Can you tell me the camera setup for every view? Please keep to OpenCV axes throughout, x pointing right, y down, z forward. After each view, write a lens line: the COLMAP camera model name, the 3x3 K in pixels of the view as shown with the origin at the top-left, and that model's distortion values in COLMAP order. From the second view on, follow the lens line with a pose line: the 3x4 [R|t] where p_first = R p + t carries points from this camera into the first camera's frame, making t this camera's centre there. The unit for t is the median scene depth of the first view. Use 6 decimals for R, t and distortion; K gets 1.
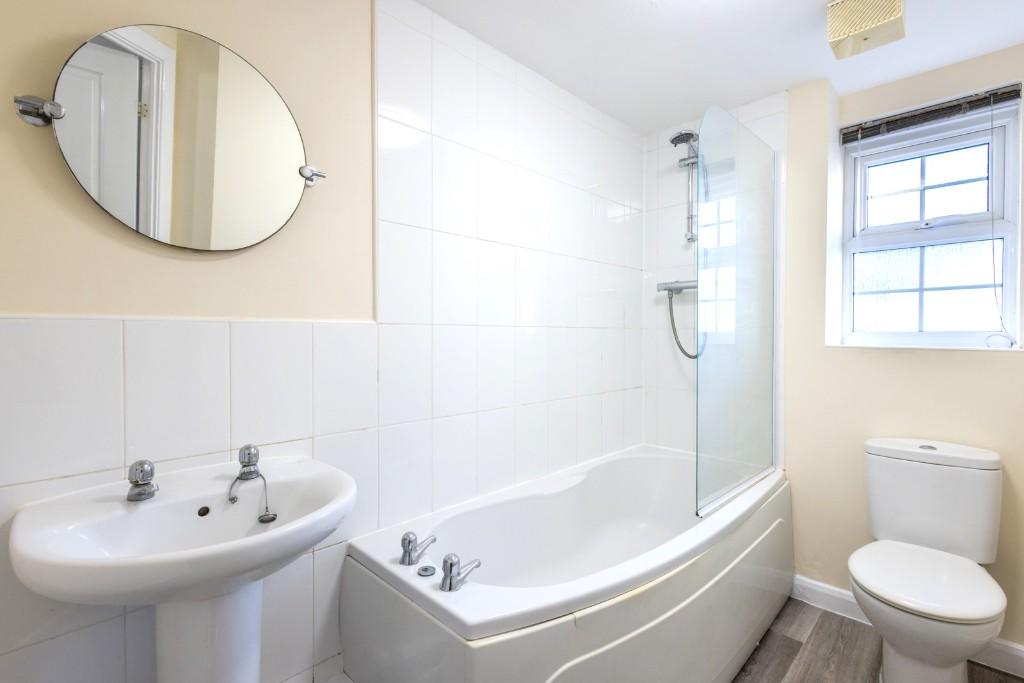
lens RADIAL K [[461.5, 0, 512.0], [0, 461.5, 341.5], [0, 0, 1]] dist [-0.000215, 0.000178]
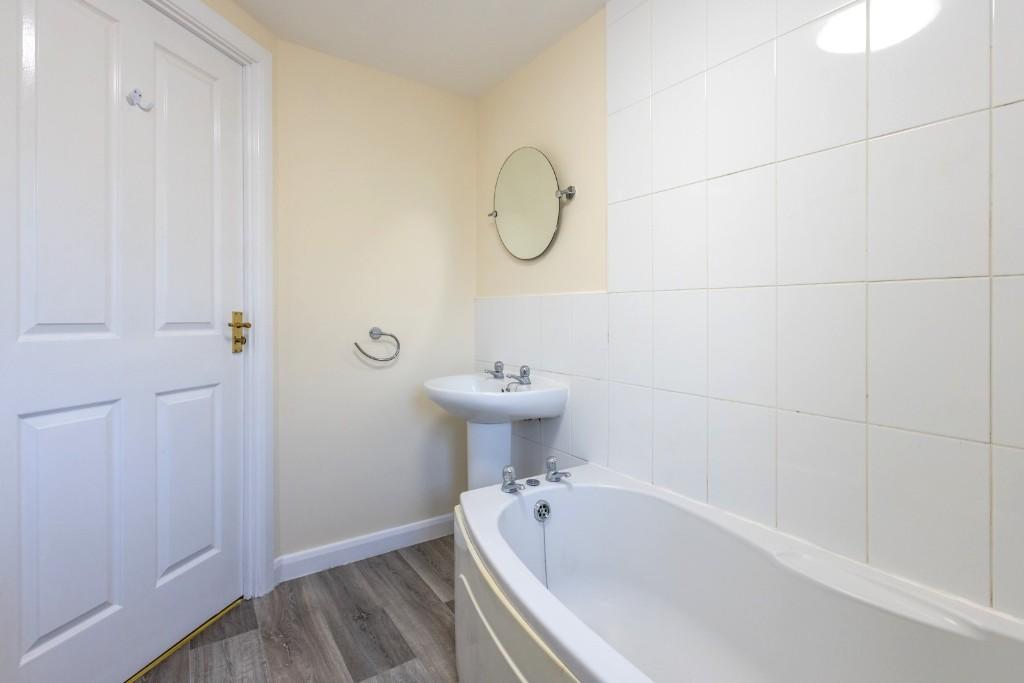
lens RADIAL K [[490.2, 0, 514.6], [0, 490.2, 312.4], [0, 0, 1]] dist [0.000597, -0.000347]
pose [[-0.184149, -0.007332, -0.982871, 0.994417], [-0.020314, 0.999787, -0.003652, 0.019370], [0.982688, 0.019293, -0.184258, 0.999914]]
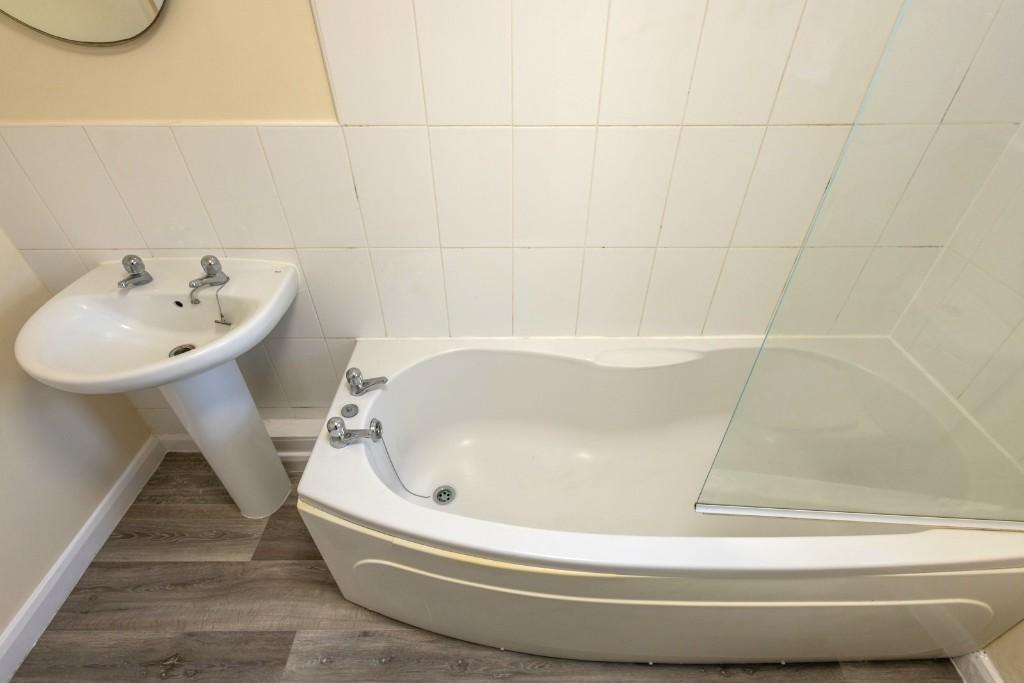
lens RADIAL K [[475.5, 0, 512.0], [0, 475.5, 341.5], [0, 0, 1]] dist [0.003268, -0.000548]
pose [[0.715389, 0.436541, -0.545573, 0.502292], [-0.013212, 0.789123, 0.614093, -0.246172], [0.698601, -0.432108, 0.570297, 0.593705]]
